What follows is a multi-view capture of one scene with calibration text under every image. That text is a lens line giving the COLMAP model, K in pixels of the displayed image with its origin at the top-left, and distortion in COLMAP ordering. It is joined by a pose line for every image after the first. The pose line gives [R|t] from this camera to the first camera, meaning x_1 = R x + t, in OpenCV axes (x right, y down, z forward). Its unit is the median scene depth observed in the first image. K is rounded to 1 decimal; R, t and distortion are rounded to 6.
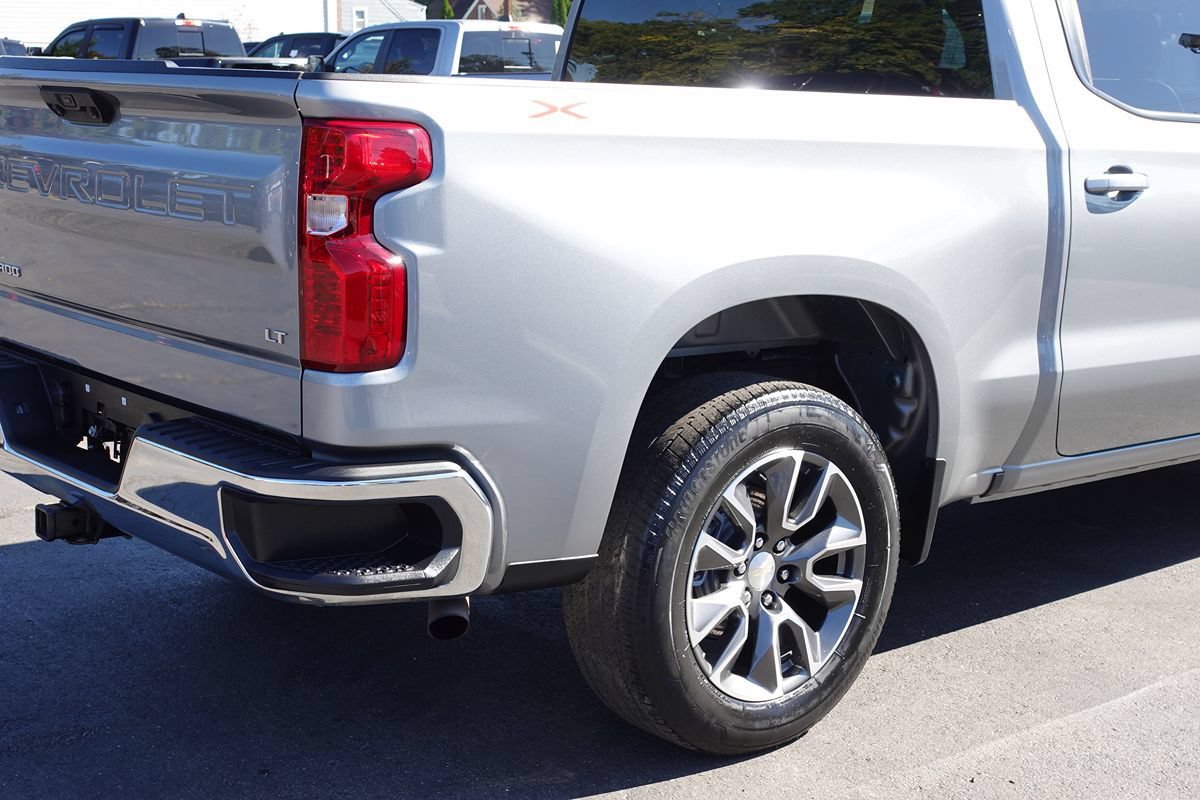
lens RADIAL K [[1718.7, 0, 600.0], [0, 1718.7, 400.0], [0, 0, 1]] dist [-0.023518, -0.006528]
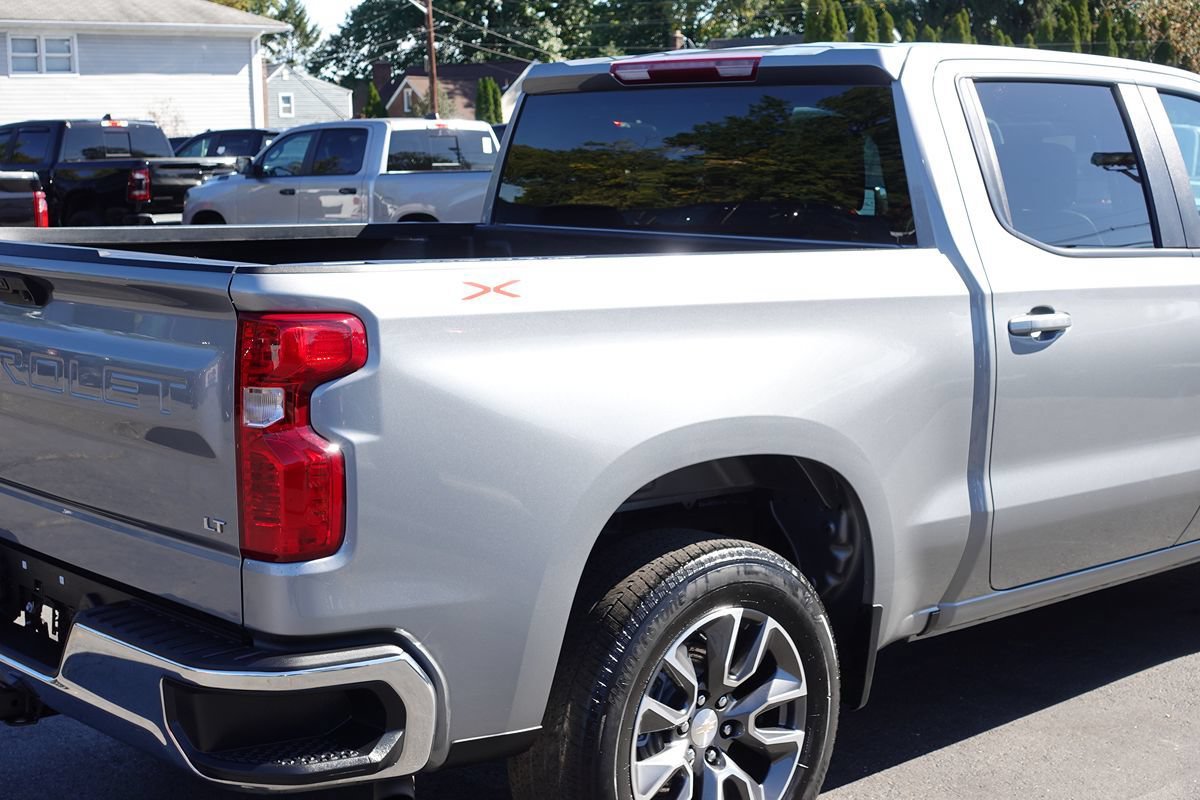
lens RADIAL K [[1716.3, 0, 600.0], [0, 1716.3, 400.0], [0, 0, 1]] dist [-0.027197, -0.026397]
pose [[0.998895, -0.026304, 0.038939, -0.001076], [0.028031, 0.998616, -0.044496, -0.049206], [-0.037714, 0.045538, 0.998250, -0.008261]]
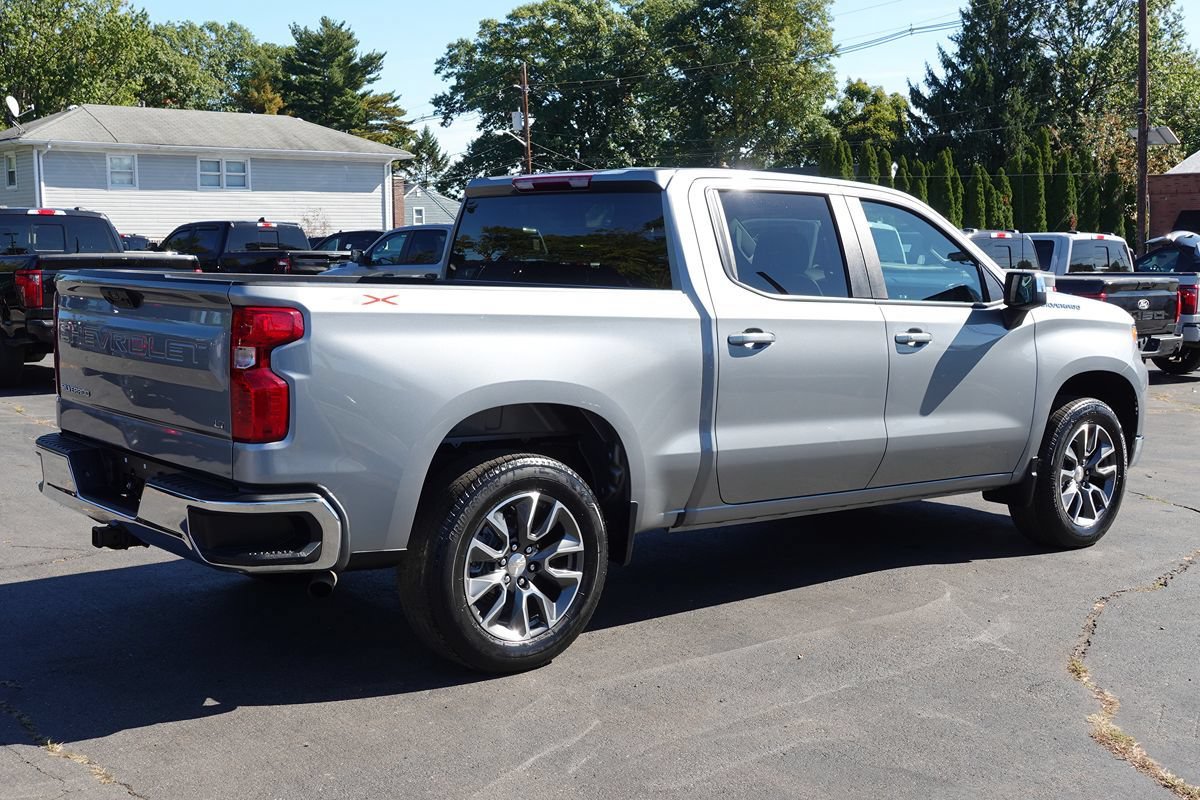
lens RADIAL K [[1356.2, 0, 600.0], [0, 1356.2, 400.0], [0, 0, 1]] dist [0.006849, -0.007462]
pose [[0.999979, -0.005471, -0.003534, 0.182655], [0.005159, 0.996541, -0.082943, 0.048718], [0.003975, 0.082923, 0.996548, -0.361290]]
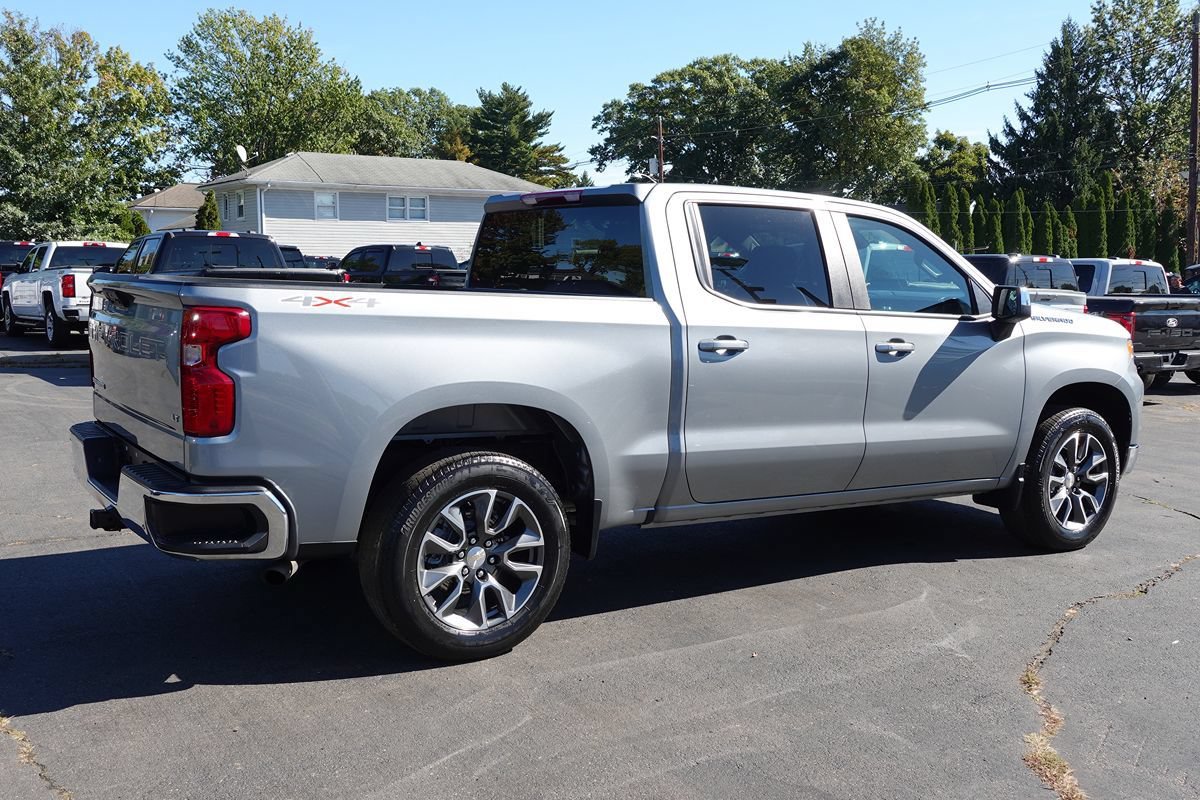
lens RADIAL K [[1118.8, 0, 600.0], [0, 1118.8, 400.0], [0, 0, 1]] dist [-0.000259, 0.001841]
pose [[0.993841, 0.014914, -0.109806, 0.348761], [-0.023684, 0.996593, -0.079006, 0.025171], [0.108253, 0.081120, 0.990808, -0.156691]]
